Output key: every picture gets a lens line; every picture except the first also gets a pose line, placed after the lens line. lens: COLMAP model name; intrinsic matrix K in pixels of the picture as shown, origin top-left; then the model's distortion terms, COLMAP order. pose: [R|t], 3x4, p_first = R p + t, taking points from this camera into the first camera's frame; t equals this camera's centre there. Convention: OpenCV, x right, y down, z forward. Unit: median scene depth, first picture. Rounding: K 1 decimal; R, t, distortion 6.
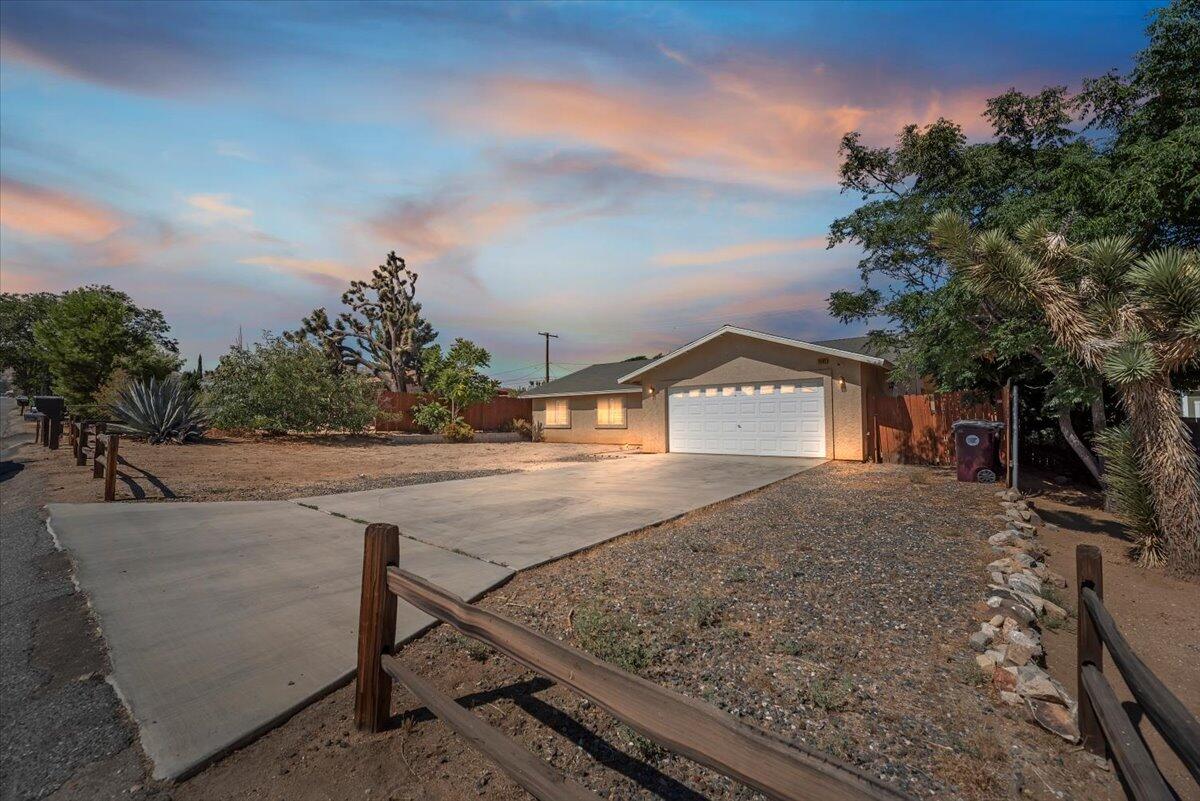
lens RADIAL K [[489.7, 0, 600.0], [0, 489.7, 400.5], [0, 0, 1]] dist [-0.000931, -0.000361]
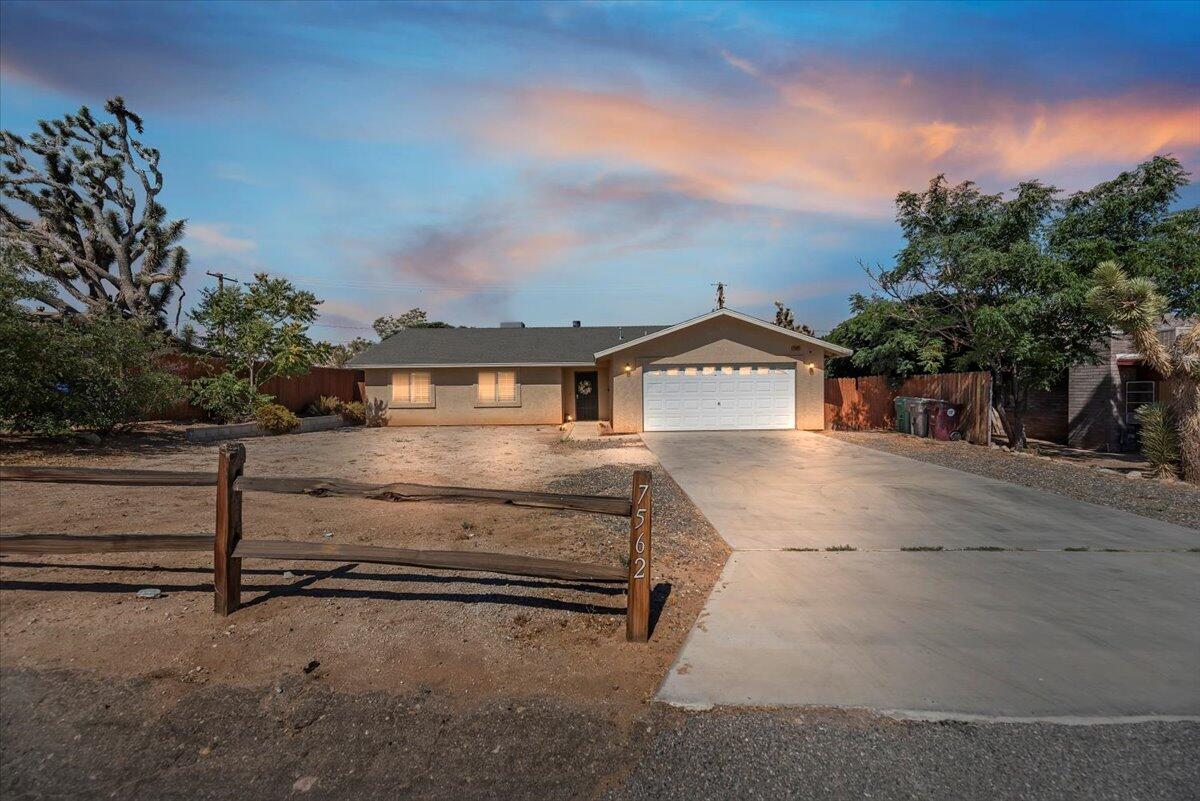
lens RADIAL K [[489.7, 0, 600.0], [0, 489.7, 400.5], [0, 0, 1]] dist [-0.000931, -0.000361]
pose [[0.764286, -0.017330, 0.644644, -0.563429], [-0.021975, 0.998358, 0.052892, -0.005405], [-0.644503, -0.054591, 0.762651, 0.315365]]
